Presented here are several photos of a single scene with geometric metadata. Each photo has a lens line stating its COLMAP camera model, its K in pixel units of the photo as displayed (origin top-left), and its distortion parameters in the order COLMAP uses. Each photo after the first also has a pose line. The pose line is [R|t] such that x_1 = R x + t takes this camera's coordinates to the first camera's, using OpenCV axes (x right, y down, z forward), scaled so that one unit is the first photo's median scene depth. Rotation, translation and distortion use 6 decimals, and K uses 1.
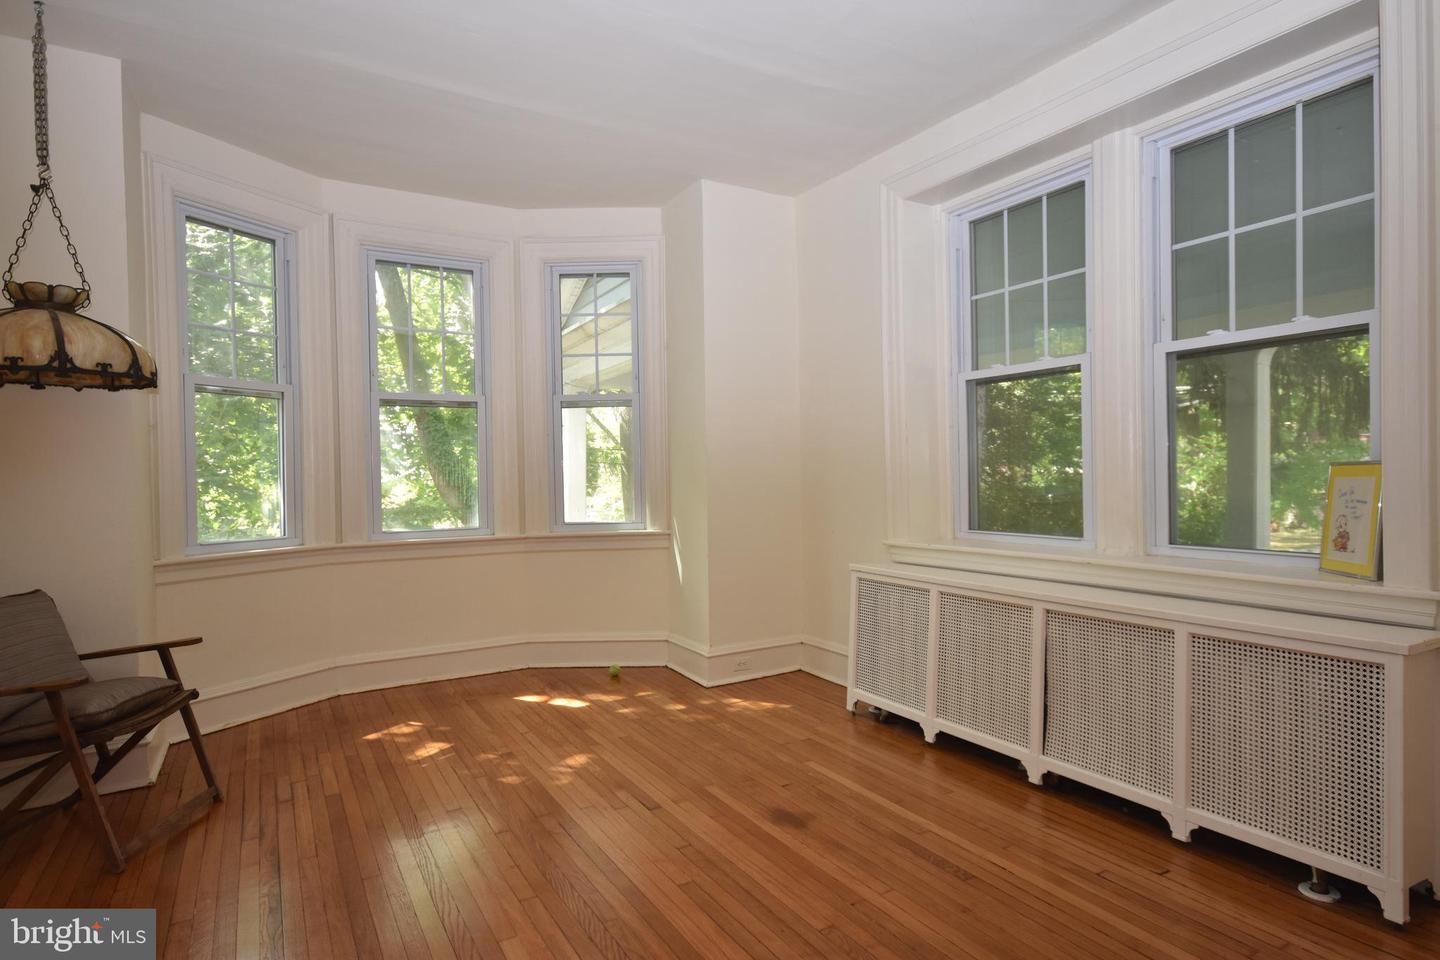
lens RADIAL K [[790.3, 0, 720.2], [0, 790.3, 482.7], [0, 0, 1]] dist [0.004866, 0.000343]
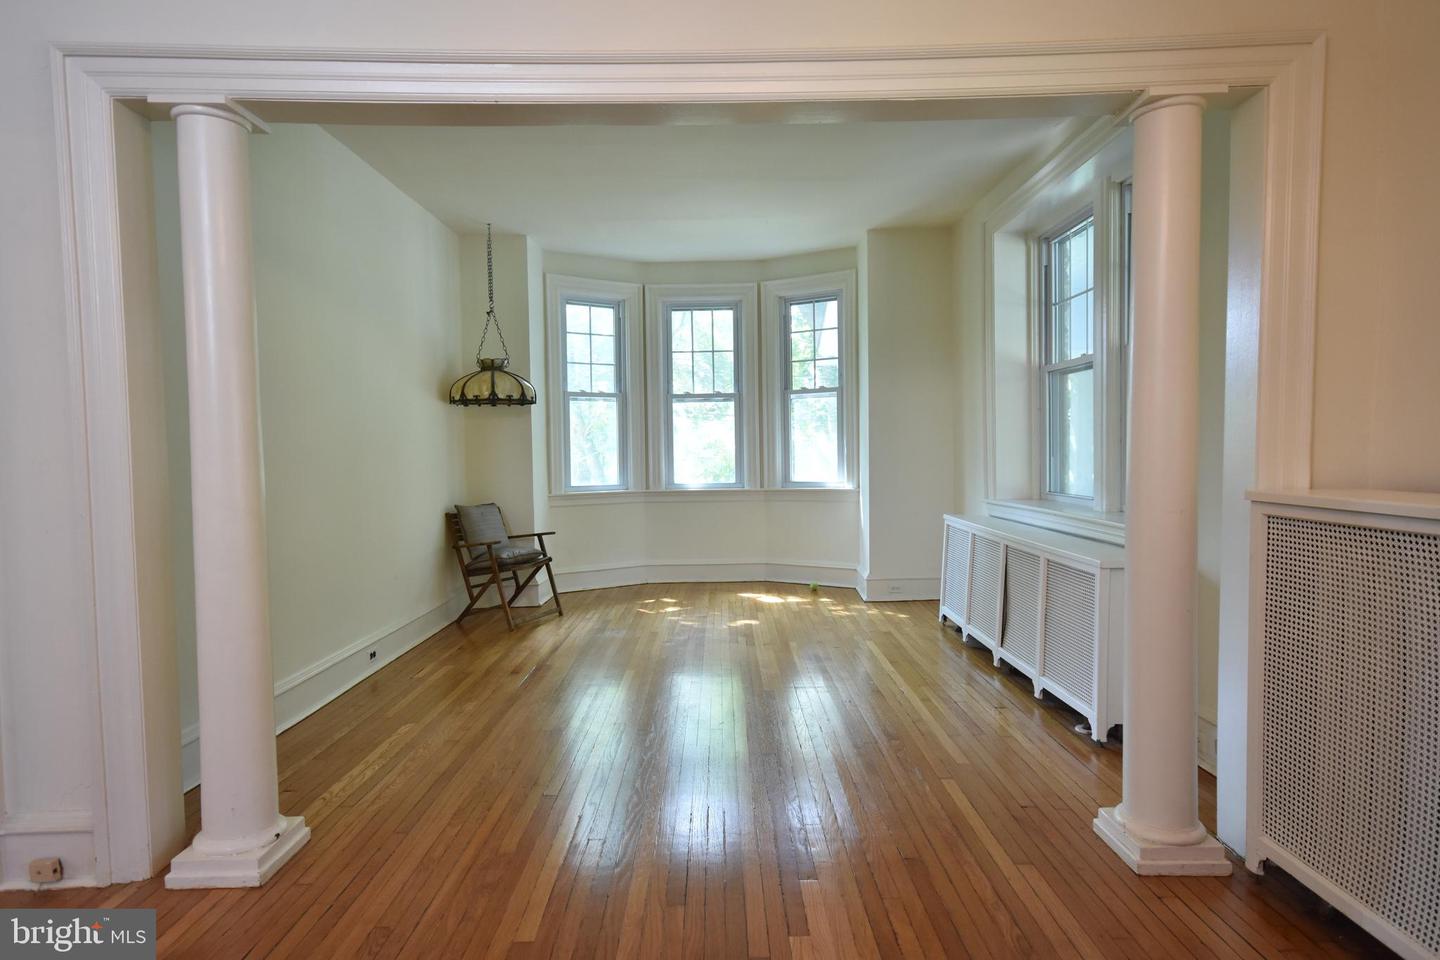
lens RADIAL K [[789.5, 0, 719.9], [0, 789.5, 484.4], [0, 0, 1]] dist [0.018900, 0.001047]
pose [[0.860022, 0.024488, -0.509669, 0.704066], [-0.003965, 0.999138, 0.041316, -0.002971], [0.510241, -0.033512, 0.859378, -0.477898]]
